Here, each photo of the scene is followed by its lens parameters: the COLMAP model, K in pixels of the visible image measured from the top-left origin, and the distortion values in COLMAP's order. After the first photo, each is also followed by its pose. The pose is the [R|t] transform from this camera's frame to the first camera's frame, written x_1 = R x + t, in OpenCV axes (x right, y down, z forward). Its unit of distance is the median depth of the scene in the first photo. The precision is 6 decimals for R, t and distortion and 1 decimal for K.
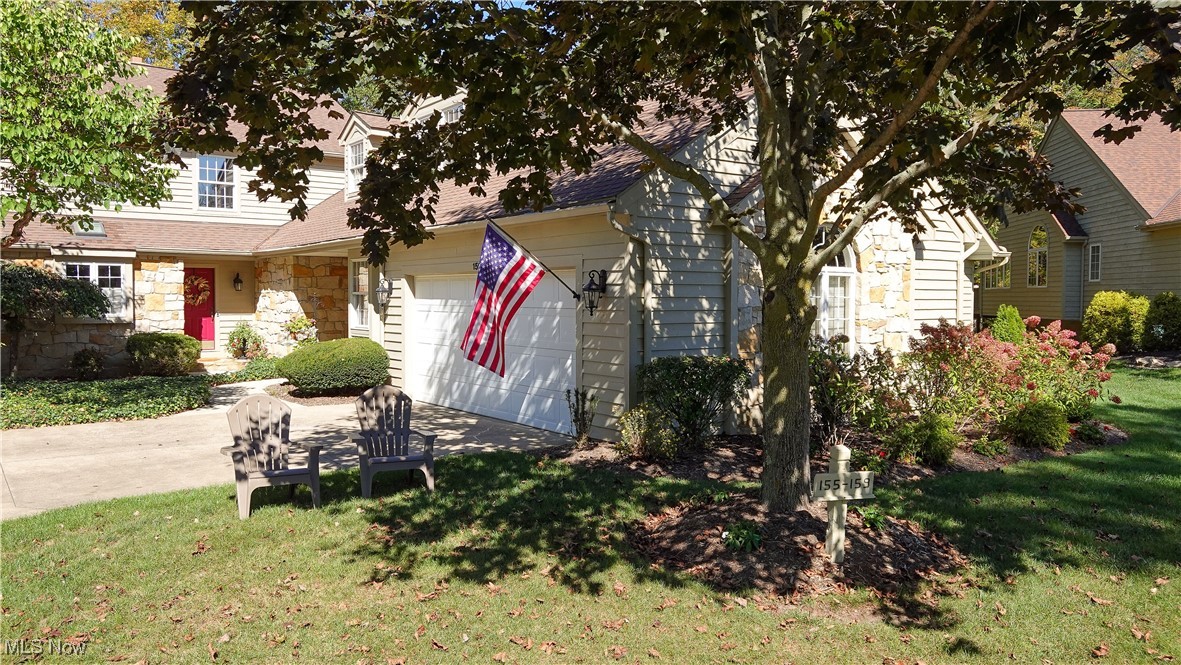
lens RADIAL K [[818.5, 0, 590.5], [0, 818.5, 332.5], [0, 0, 1]] dist [0.002111, 0.000143]
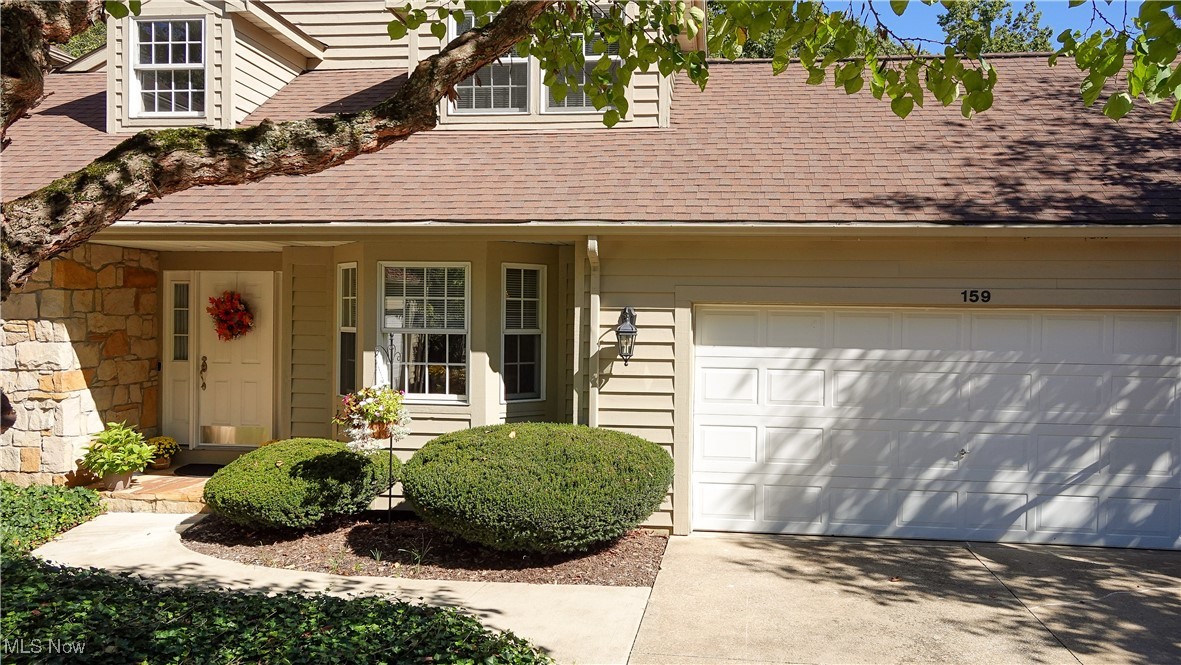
lens RADIAL K [[818.5, 0, 590.5], [0, 818.5, 332.5], [0, 0, 1]] dist [0.002111, 0.000143]
pose [[0.695722, -0.009518, 0.718248, -0.509082], [0.021692, 0.999735, -0.007764, -0.036815], [-0.717983, 0.020982, 0.695744, 0.520063]]
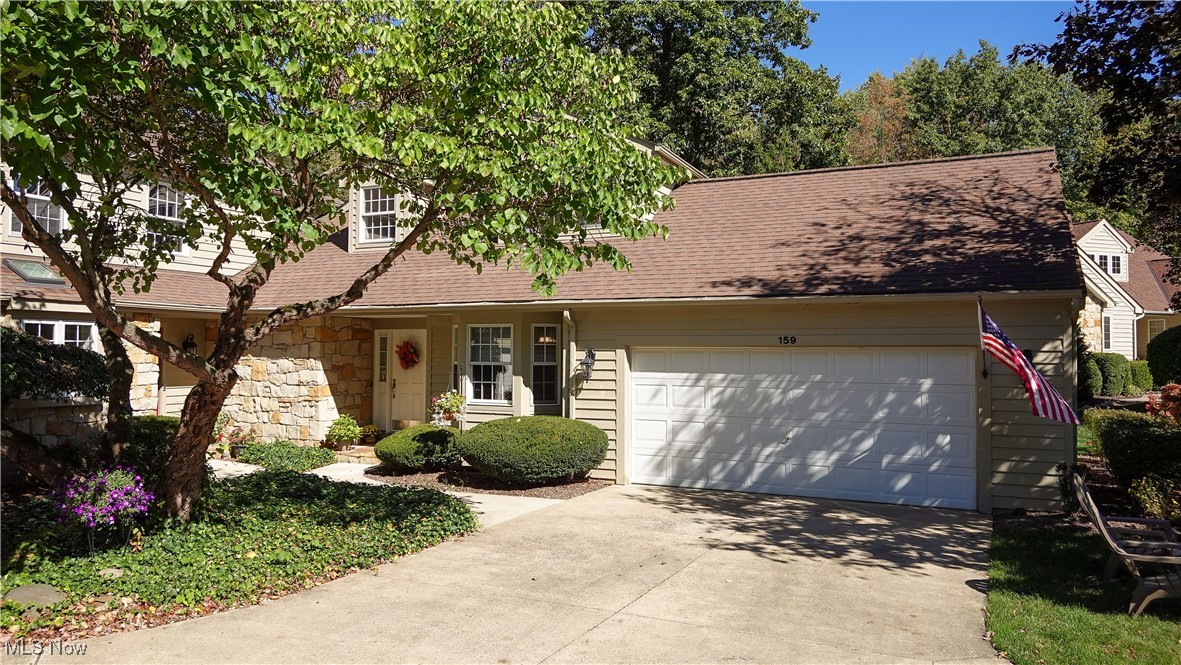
lens RADIAL K [[818.5, 0, 590.5], [0, 818.5, 332.5], [0, 0, 1]] dist [0.002111, 0.000143]
pose [[0.894378, 0.011414, 0.447166, -0.515062], [0.018059, 0.997938, -0.061593, -0.022855], [-0.446947, 0.063163, 0.892328, 0.158543]]
